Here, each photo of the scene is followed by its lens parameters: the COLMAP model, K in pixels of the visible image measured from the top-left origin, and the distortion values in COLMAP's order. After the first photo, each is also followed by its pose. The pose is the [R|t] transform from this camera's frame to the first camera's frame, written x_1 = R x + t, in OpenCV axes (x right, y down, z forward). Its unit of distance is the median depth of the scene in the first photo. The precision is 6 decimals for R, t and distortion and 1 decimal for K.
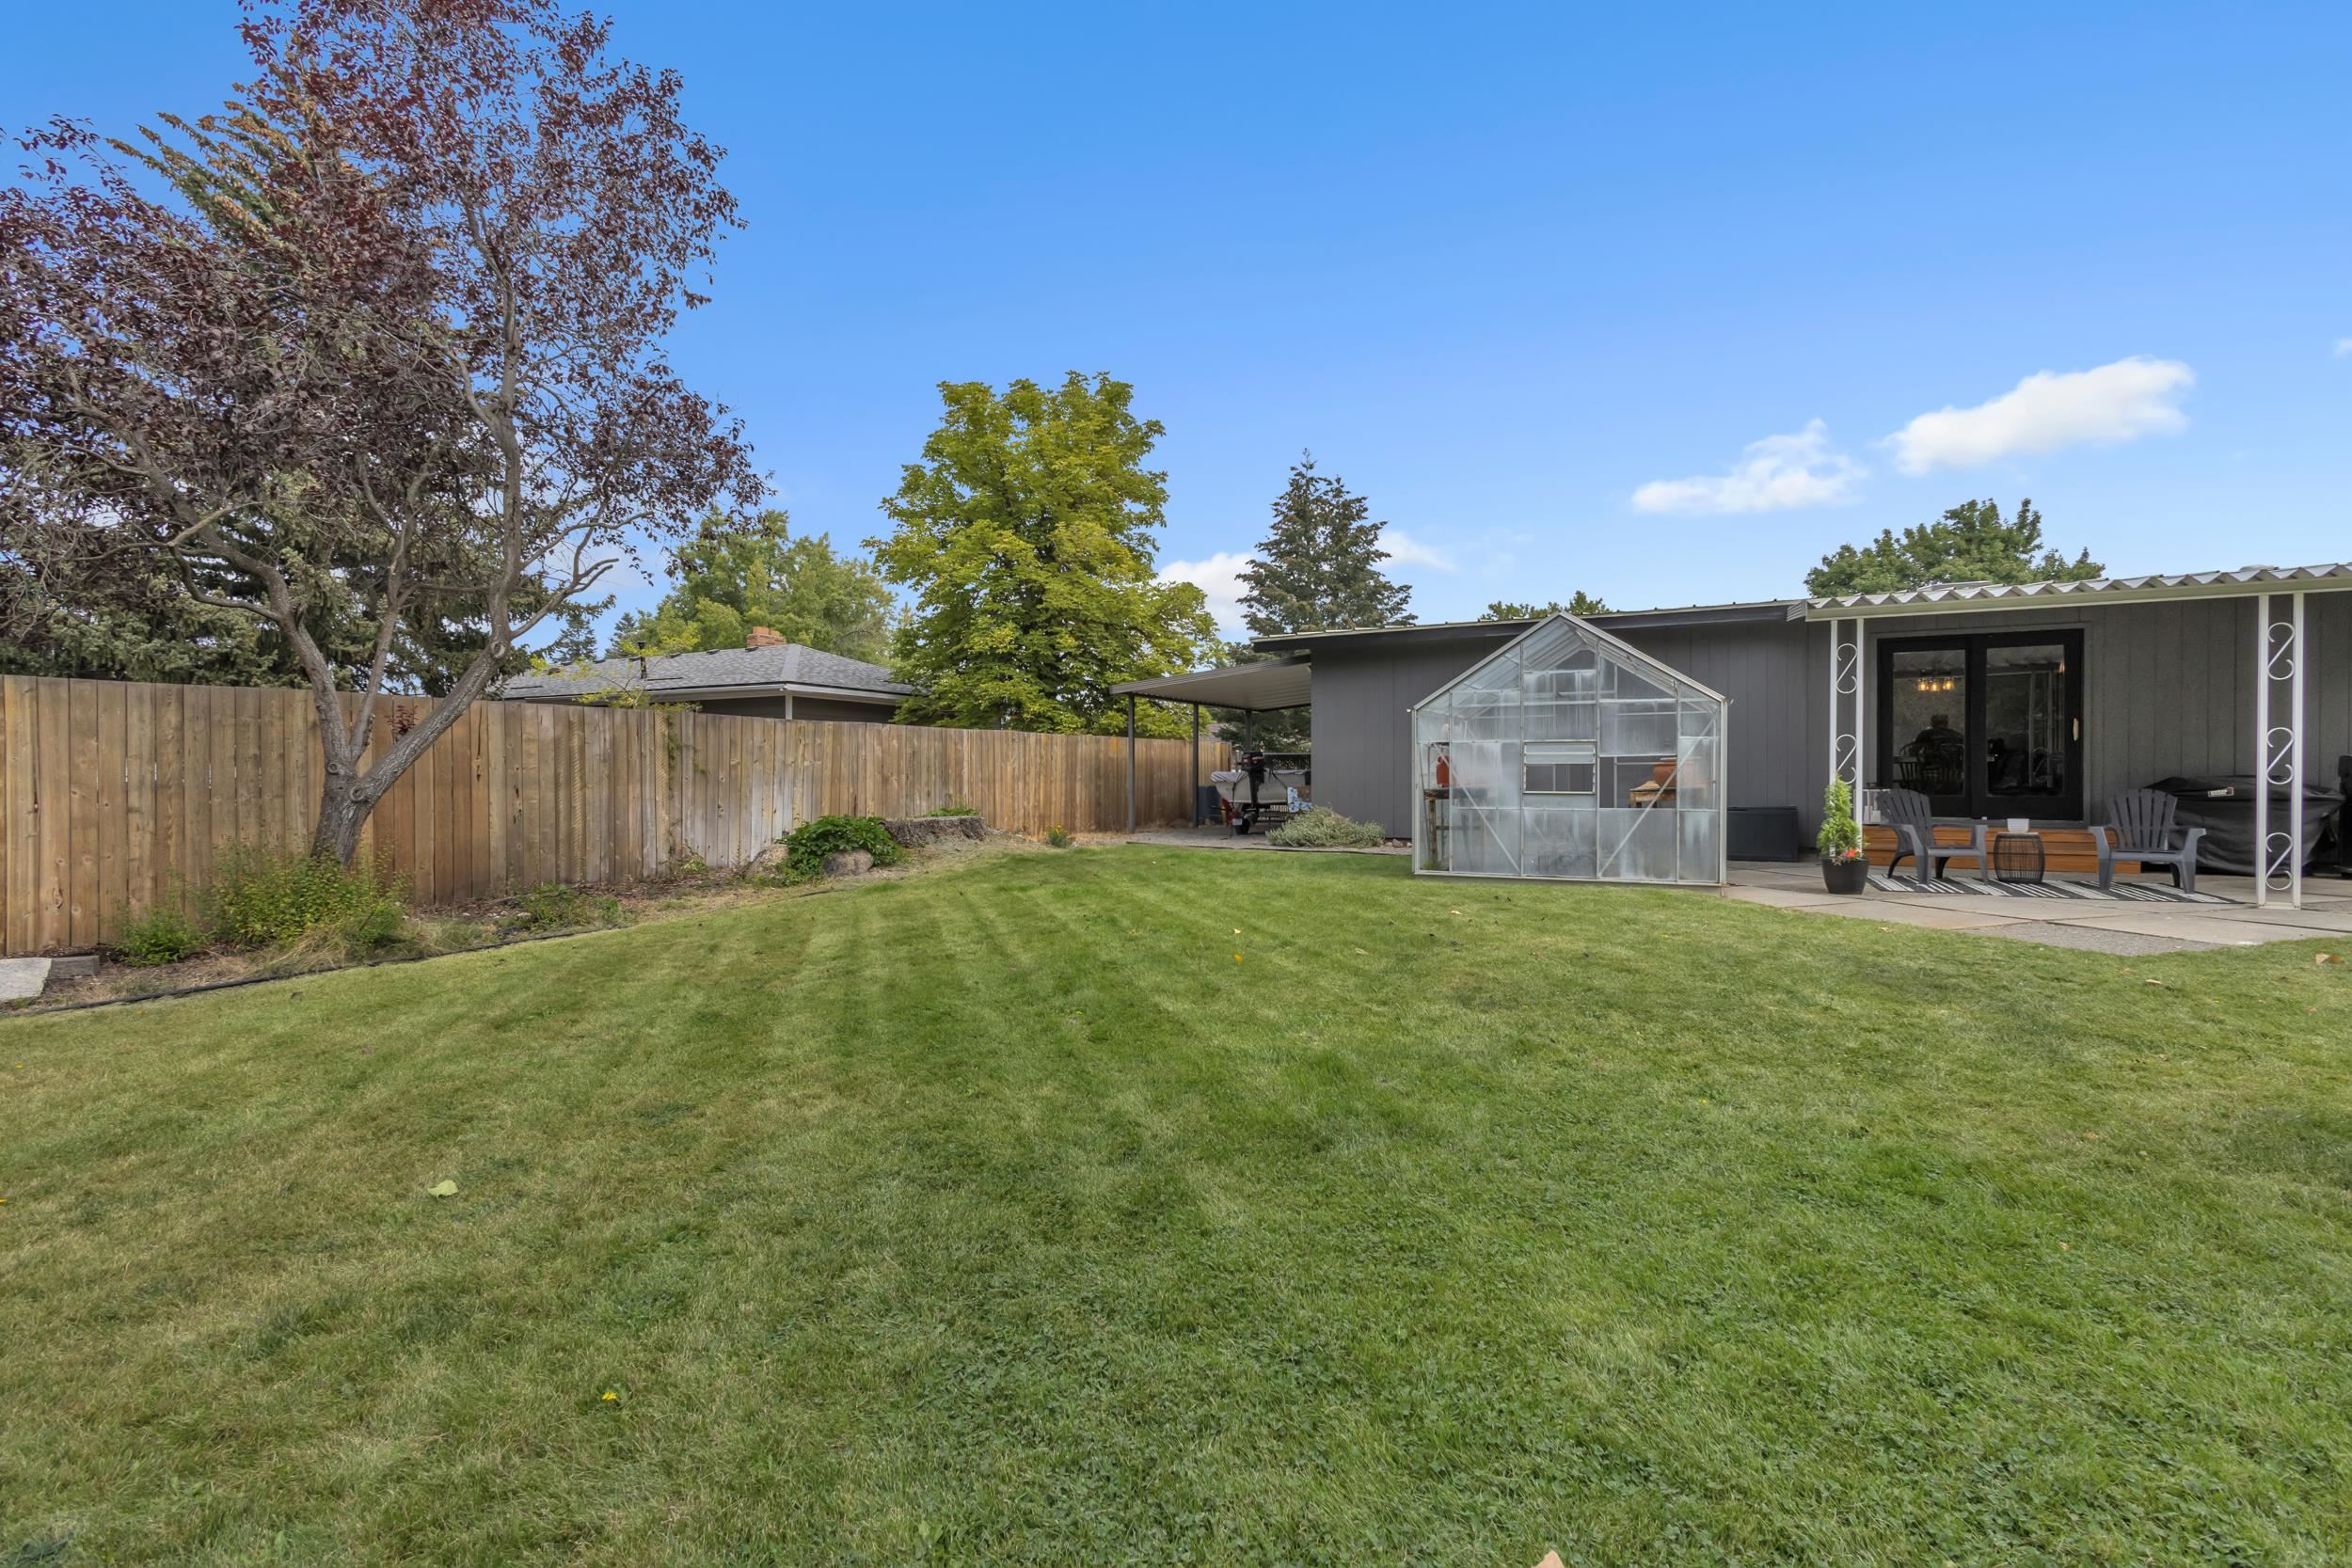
lens RADIAL K [[1058.9, 0, 1166.3], [0, 1058.9, 789.2], [0, 0, 1]] dist [-0.000300, -0.000757]
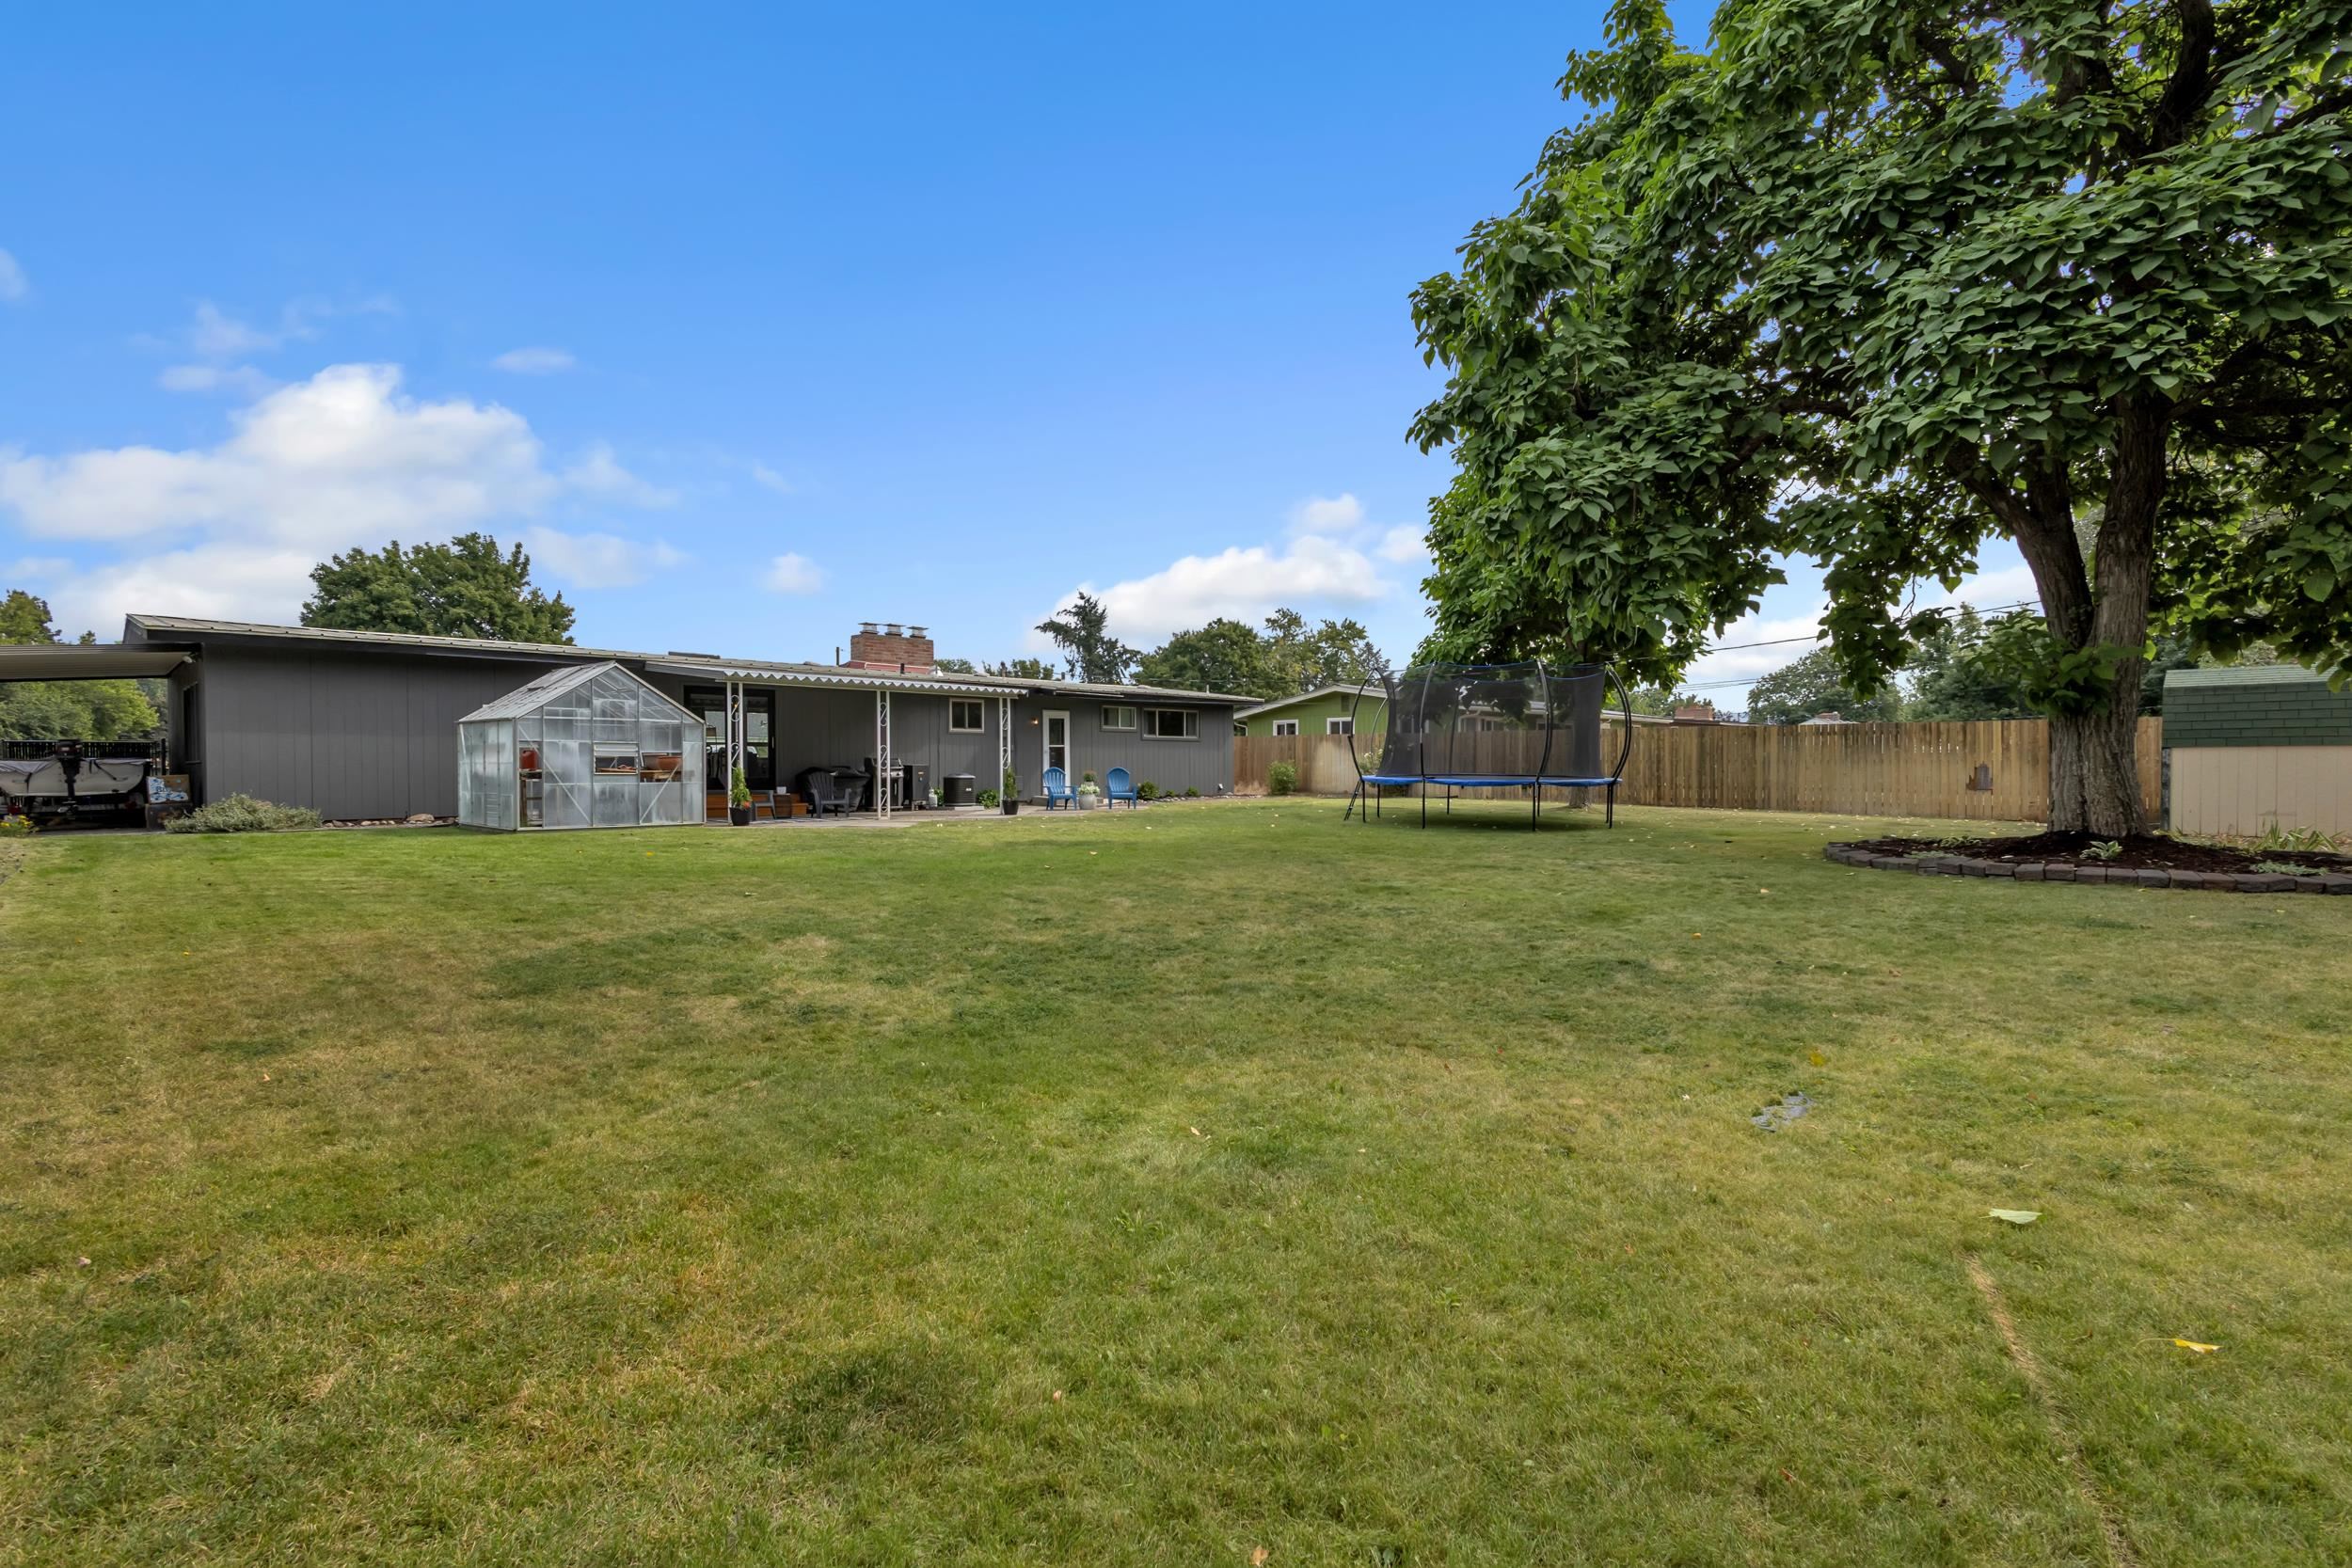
lens RADIAL K [[1058.9, 0, 1181.9], [0, 1058.9, 784.7], [0, 0, 1]] dist [-0.000300, -0.000757]
pose [[0.270708, -0.009942, 0.962610, -0.316804], [0.015569, 0.999861, 0.005948, 0.007800], [-0.962536, 0.013377, 0.270825, -0.090790]]
